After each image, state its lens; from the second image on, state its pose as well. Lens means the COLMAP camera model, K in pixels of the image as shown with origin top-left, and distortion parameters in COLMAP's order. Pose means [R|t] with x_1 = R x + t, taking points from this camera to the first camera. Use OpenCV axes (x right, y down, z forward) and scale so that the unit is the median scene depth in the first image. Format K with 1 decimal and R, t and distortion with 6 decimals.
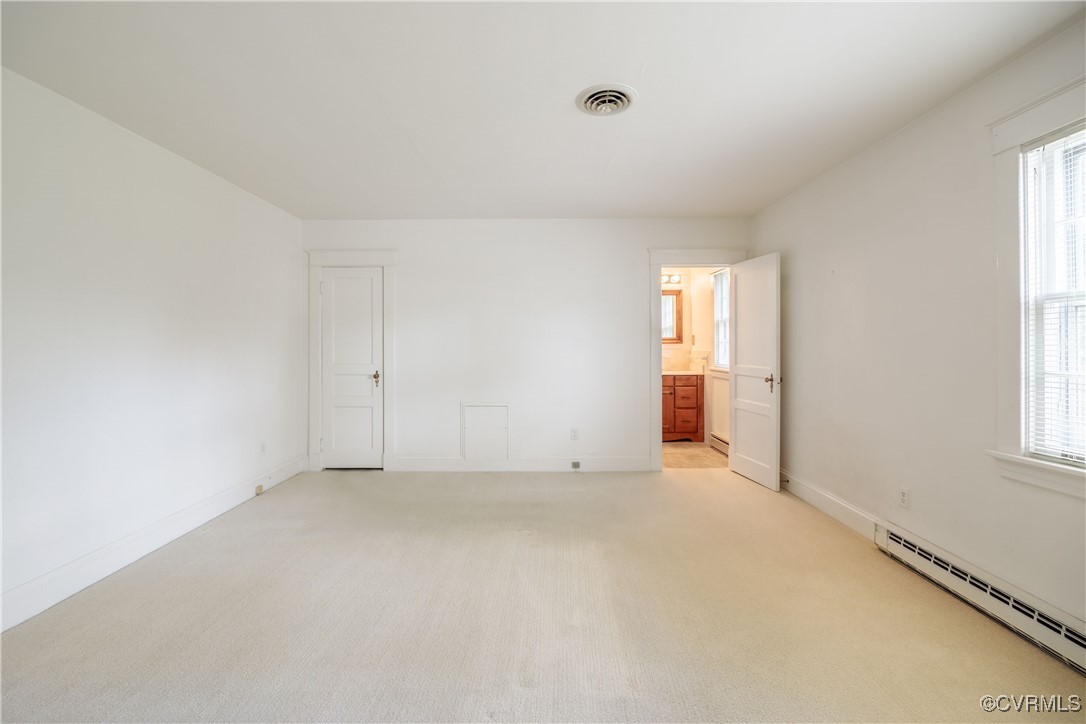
lens RADIAL K [[452.5, 0, 543.7], [0, 452.5, 352.6], [0, 0, 1]] dist [0.001600, 0.000325]
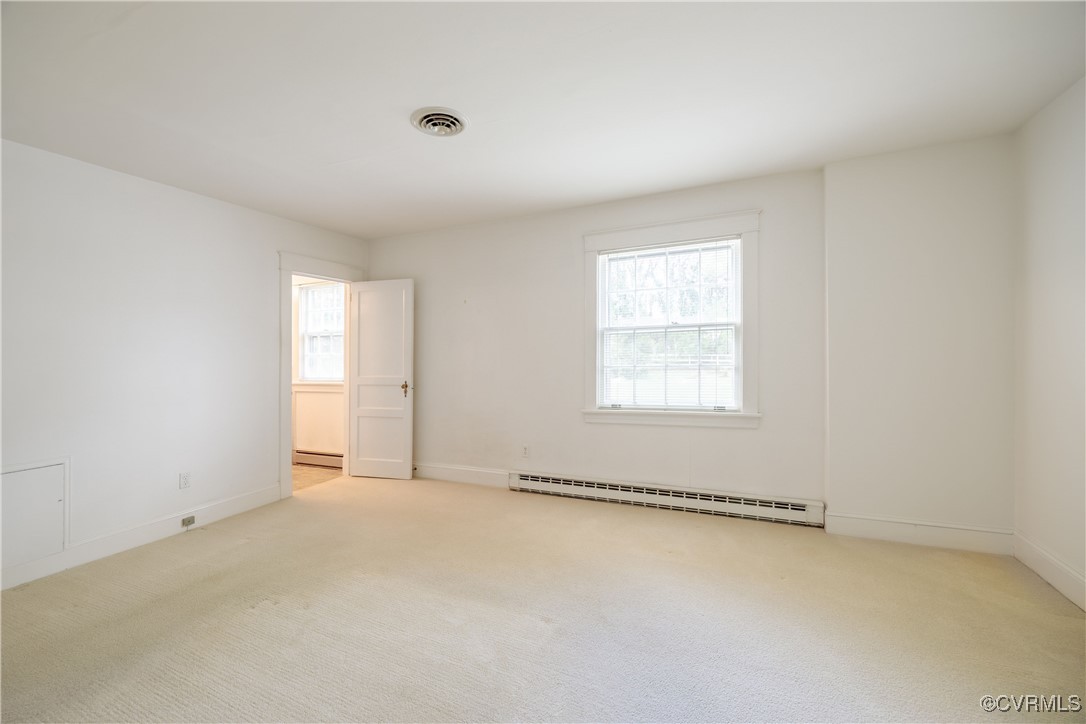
lens RADIAL K [[432.3, 0, 543.0], [0, 432.3, 362.0], [0, 0, 1]] dist [-0.000514, -0.000025]
pose [[0.442410, -0.023138, 0.896514, -0.352146], [0.033399, 0.999399, 0.009311, -0.000942], [-0.896191, 0.025824, 0.442917, 0.181631]]
